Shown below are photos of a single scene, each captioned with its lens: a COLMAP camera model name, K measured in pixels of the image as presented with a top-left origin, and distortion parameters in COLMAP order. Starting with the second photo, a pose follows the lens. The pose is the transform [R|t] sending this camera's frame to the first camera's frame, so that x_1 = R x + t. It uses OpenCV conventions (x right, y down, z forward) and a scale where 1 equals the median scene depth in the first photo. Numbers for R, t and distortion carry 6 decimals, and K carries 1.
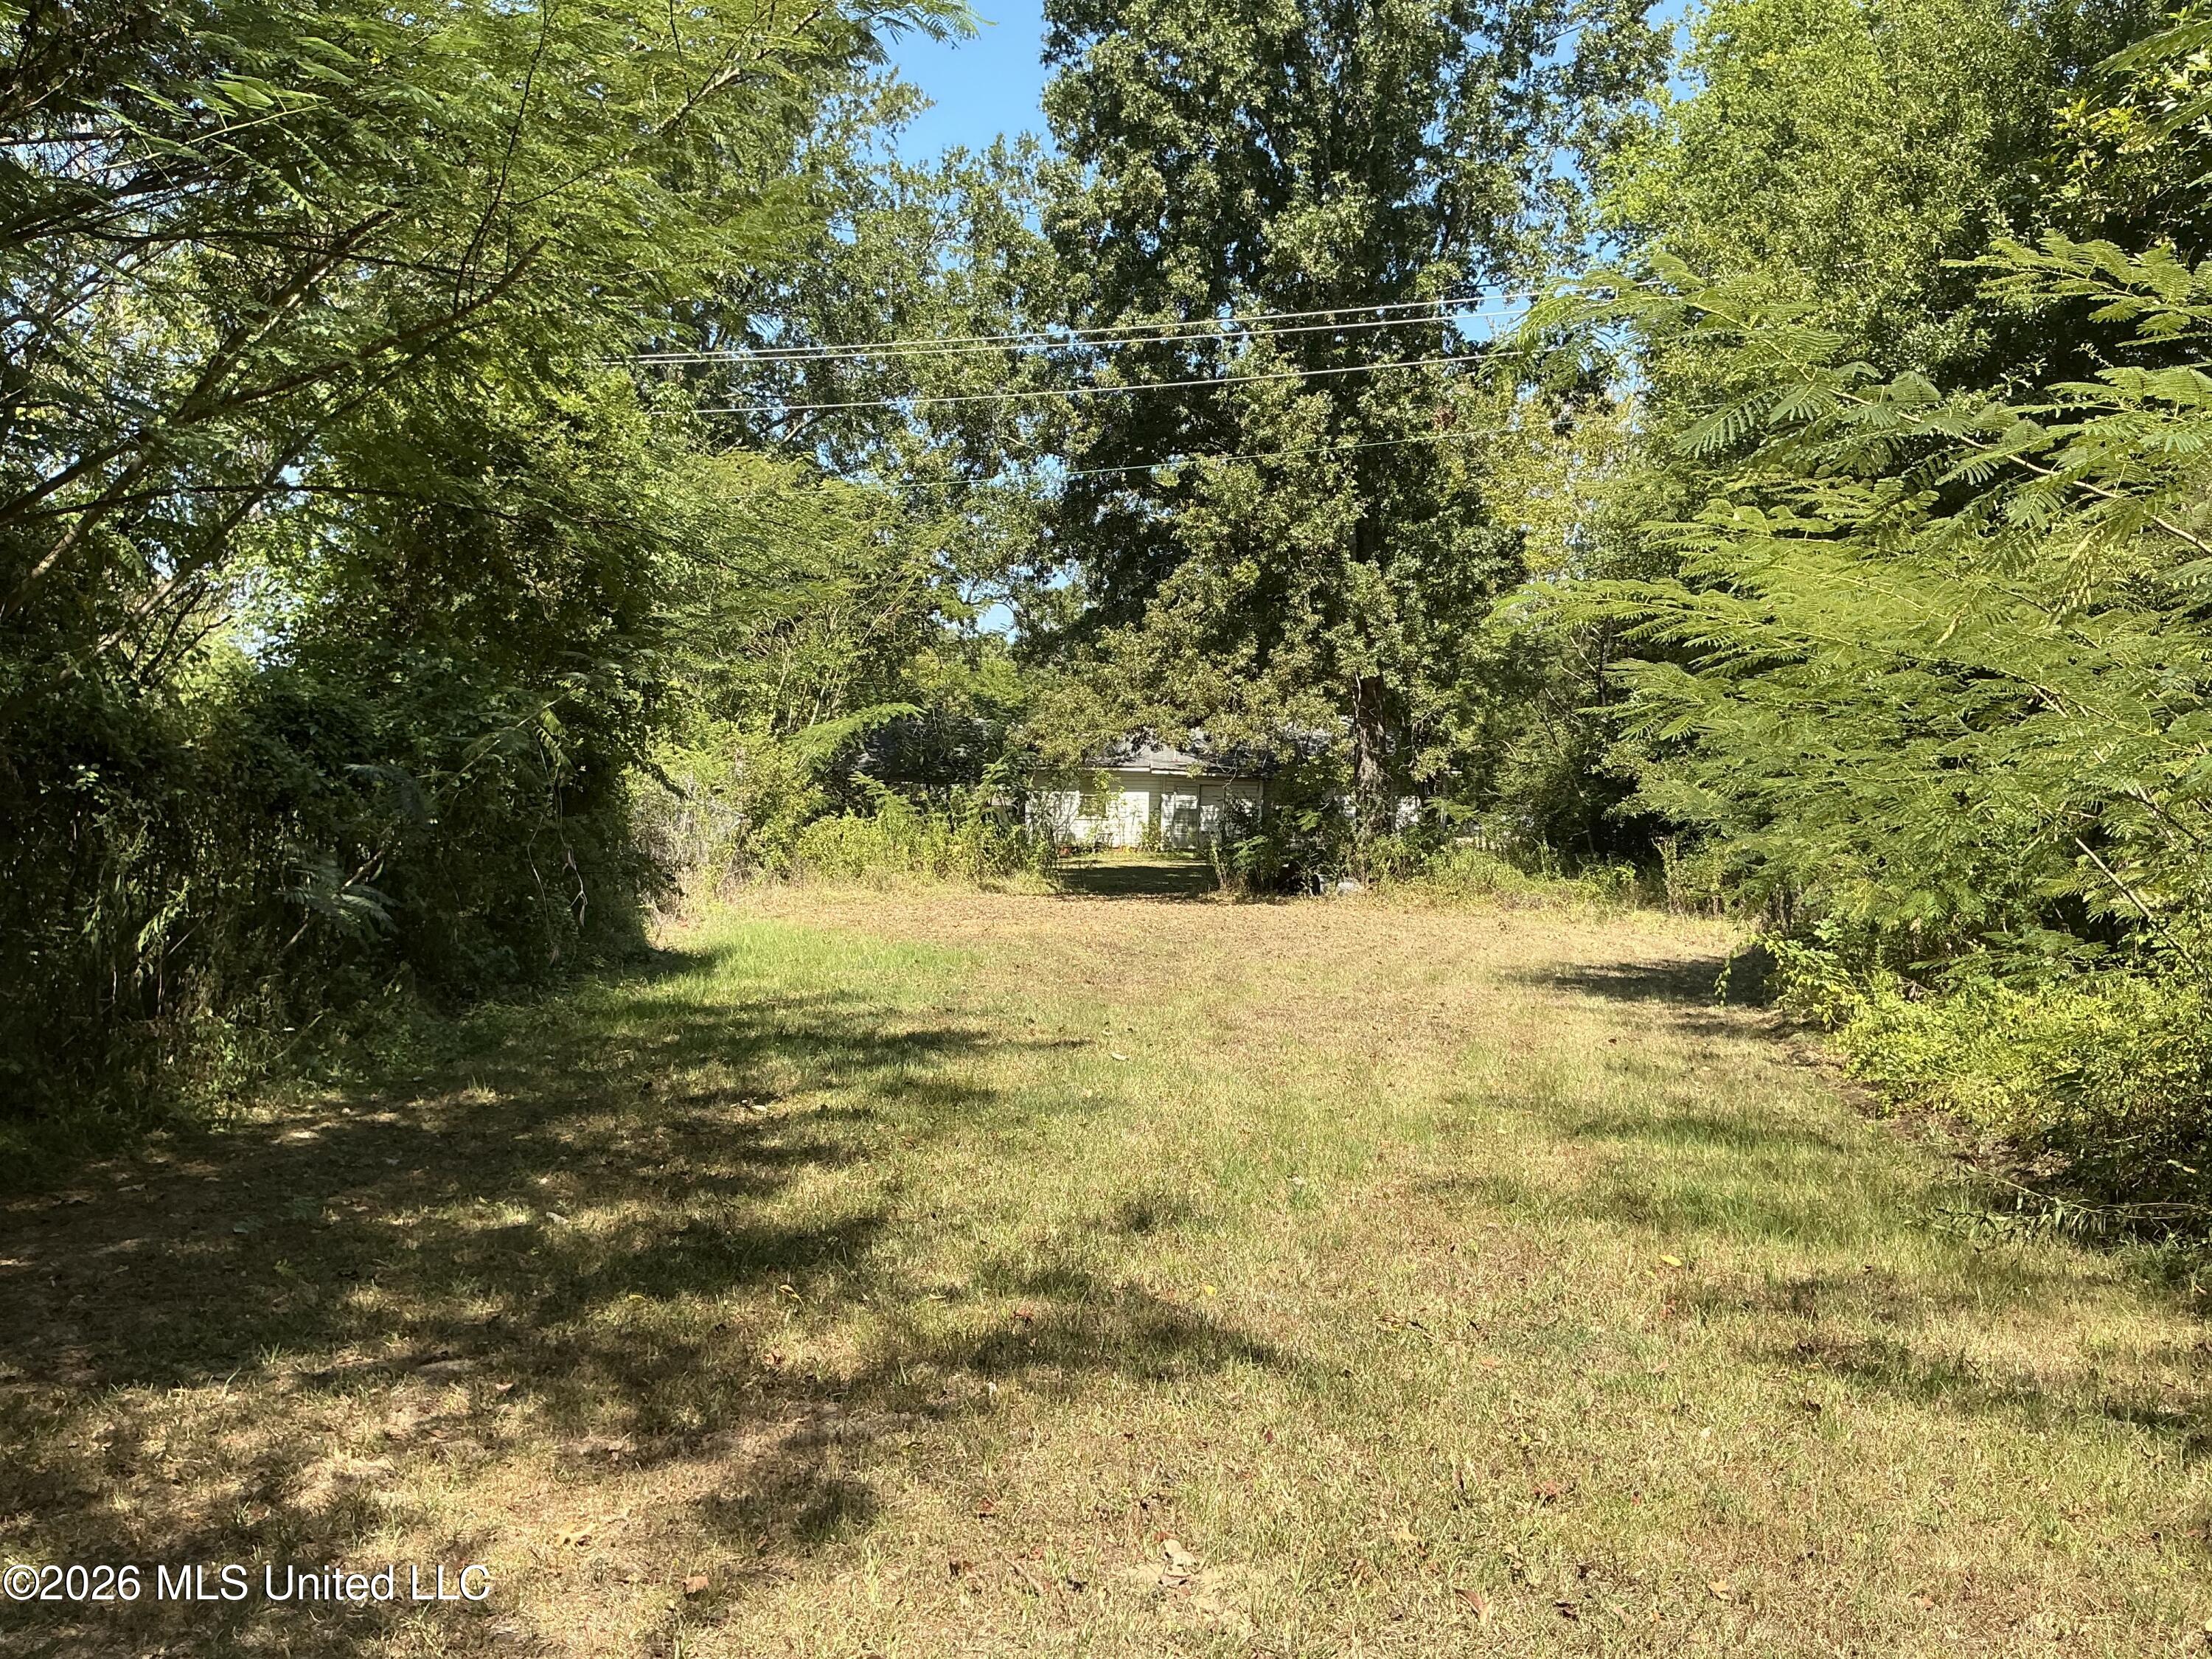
lens RADIAL K [[1829.7, 0, 1100.2], [0, 1829.7, 835.8], [0, 0, 1]] dist [0.077673, -0.170750]
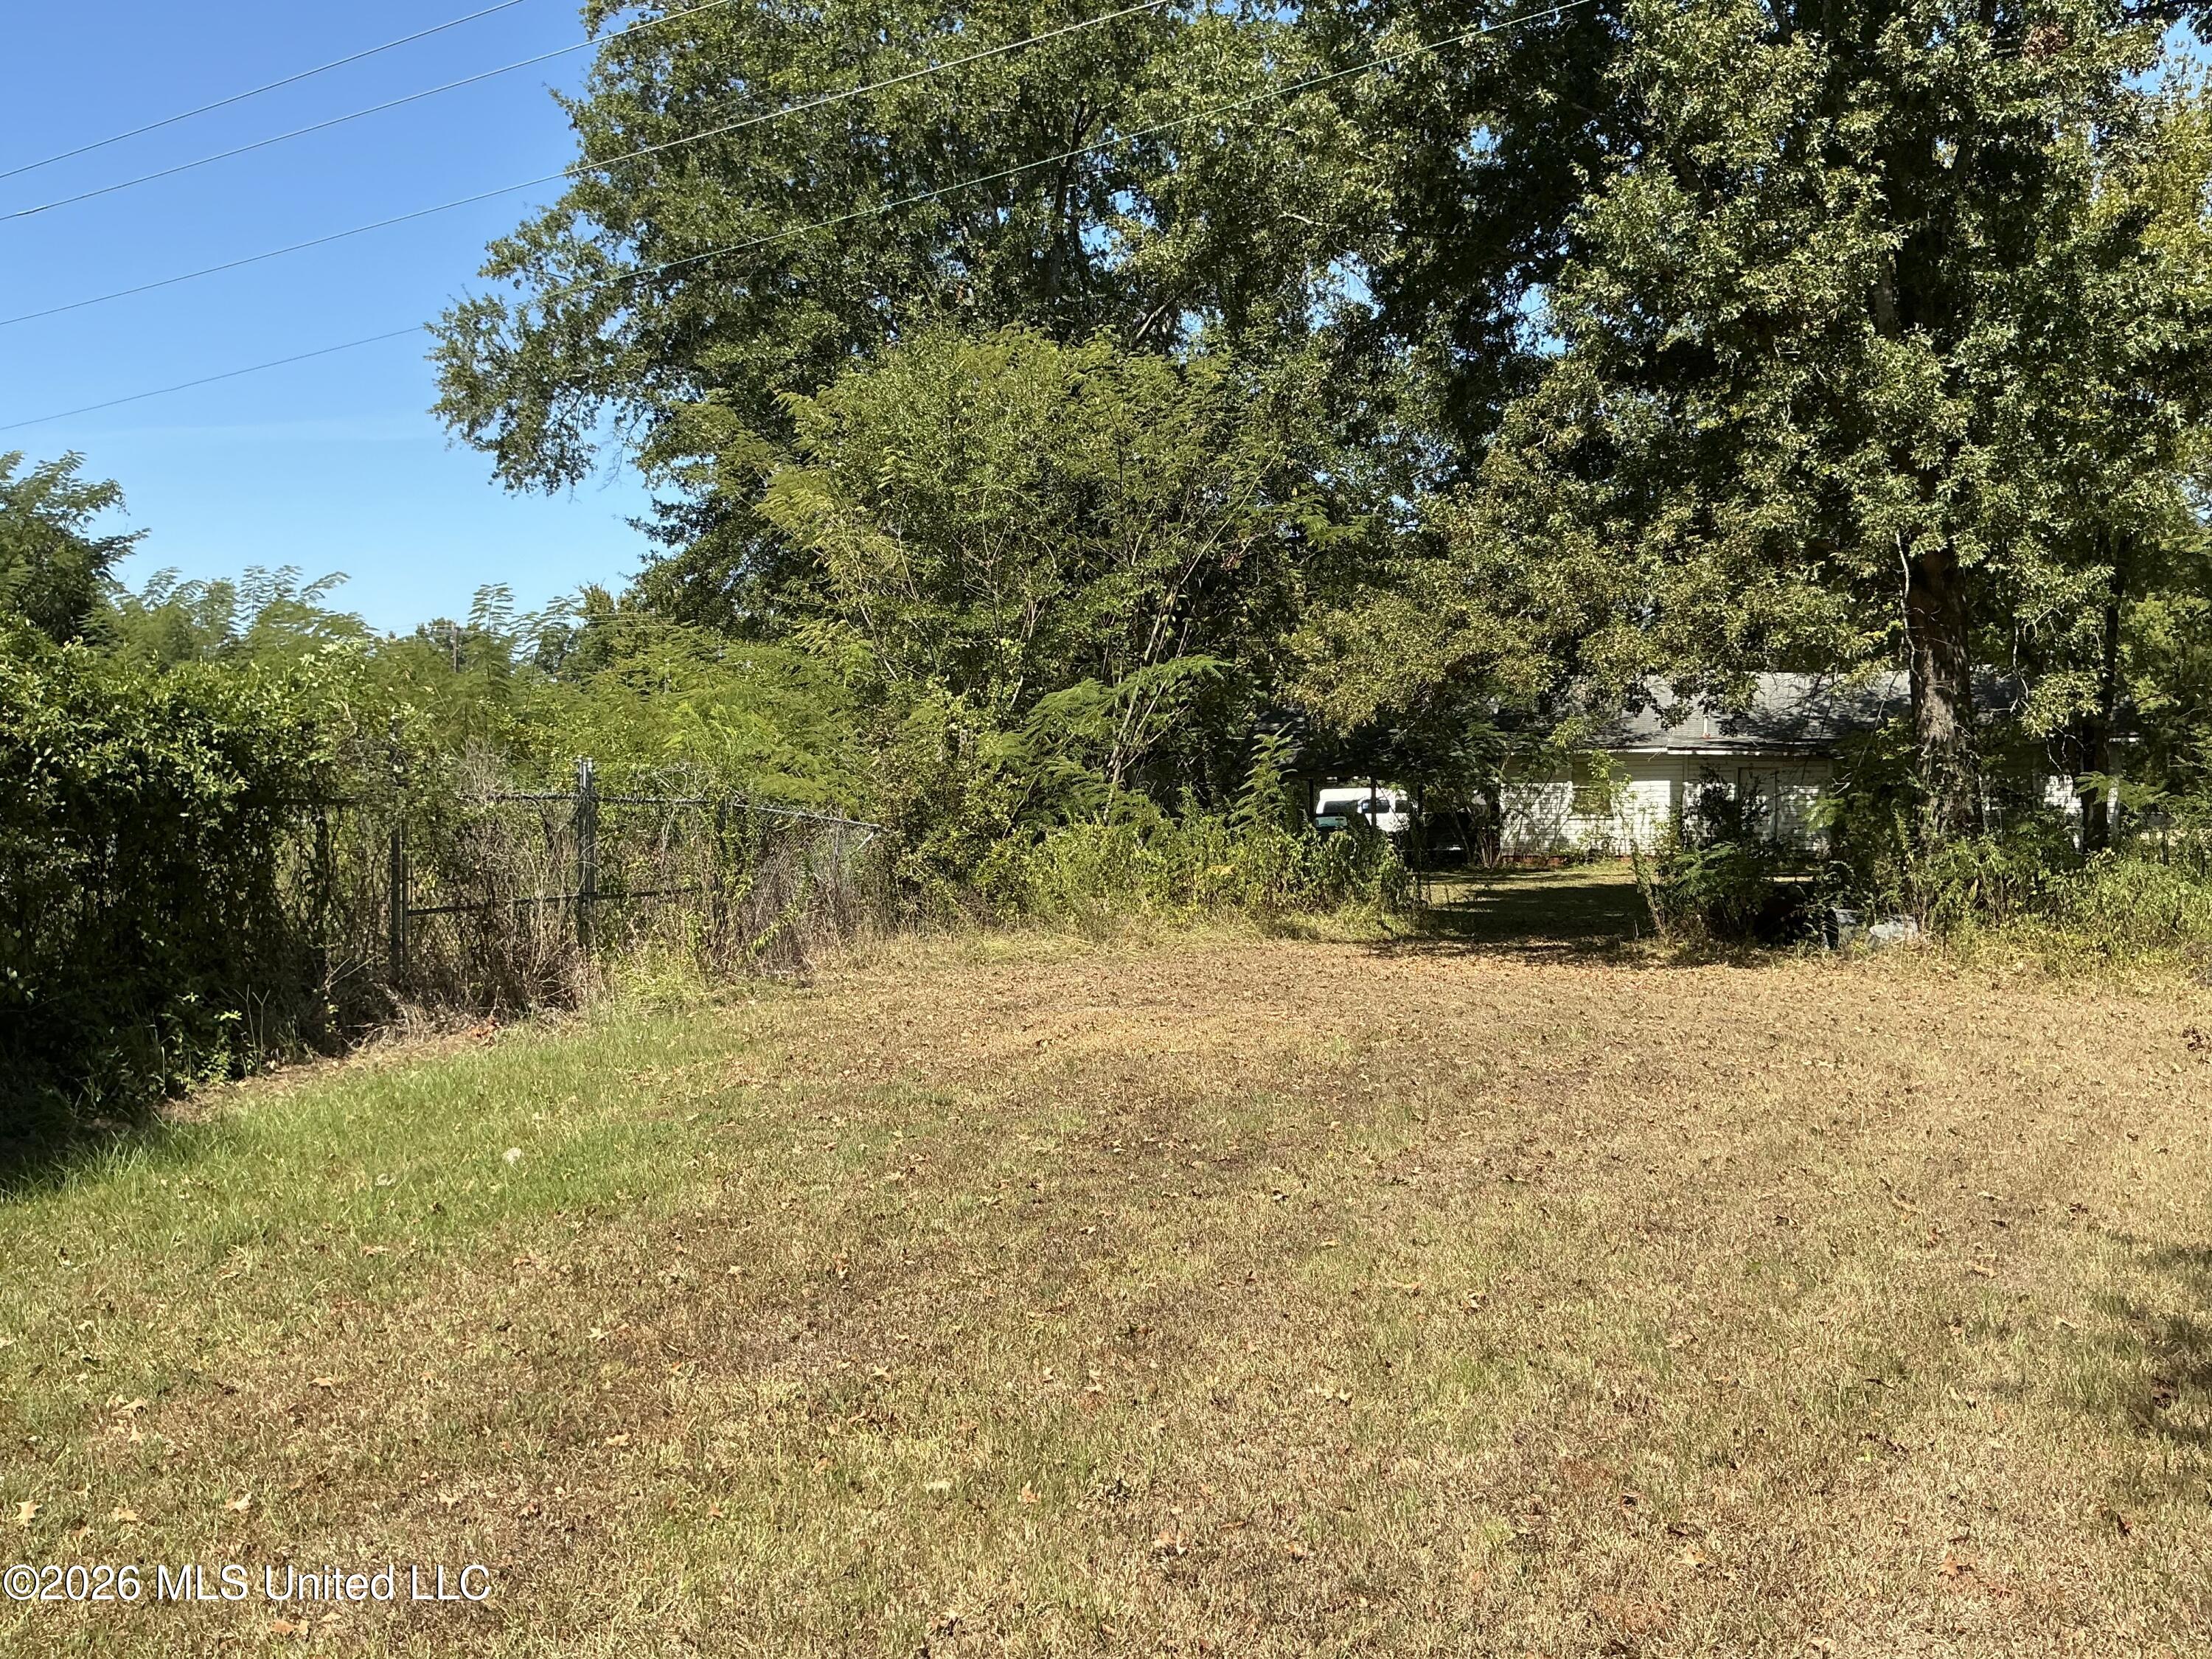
lens RADIAL K [[1829.7, 0, 1106.2], [0, 1829.7, 815.8], [0, 0, 1]] dist [0.077673, -0.170750]
pose [[0.945492, -0.022902, -0.324838, 0.093841], [0.018431, 0.999688, -0.016835, -0.002054], [0.325122, 0.009930, 0.945620, 0.403189]]
